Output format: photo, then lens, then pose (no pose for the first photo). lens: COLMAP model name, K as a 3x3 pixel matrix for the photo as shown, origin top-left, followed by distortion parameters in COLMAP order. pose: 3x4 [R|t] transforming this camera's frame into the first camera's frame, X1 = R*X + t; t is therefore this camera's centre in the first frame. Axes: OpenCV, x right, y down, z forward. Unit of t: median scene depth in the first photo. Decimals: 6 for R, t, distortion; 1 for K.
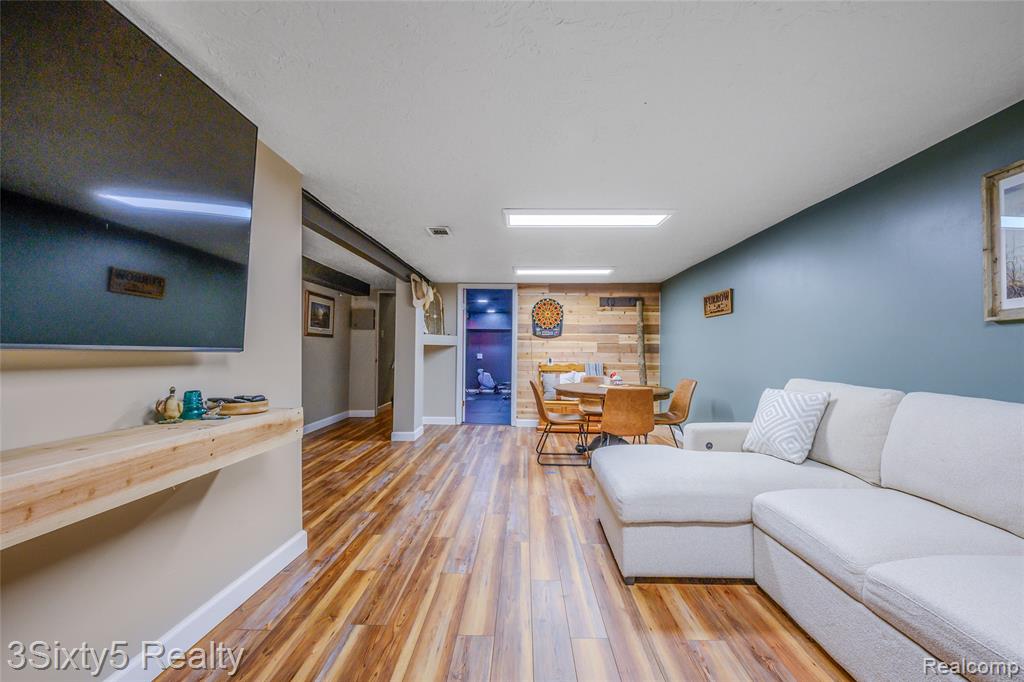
lens RADIAL K [[409.2, 0, 513.6], [0, 409.2, 339.9], [0, 0, 1]] dist [-0.001396, 0.000552]
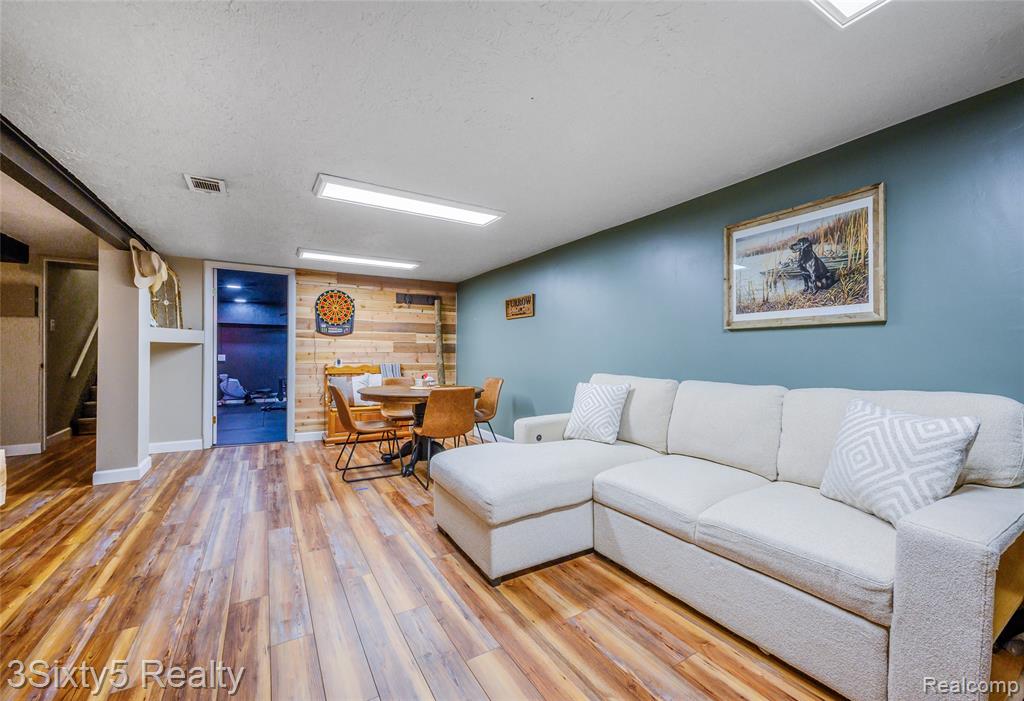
lens RADIAL K [[420.9, 0, 515.6], [0, 420.9, 352.1], [0, 0, 1]] dist [-0.000654, 0.000519]
pose [[0.839412, -0.001424, 0.543494, -0.161641], [-0.014148, 0.999600, 0.024470, 0.005196], [-0.543311, -0.028230, 0.839057, 0.094685]]
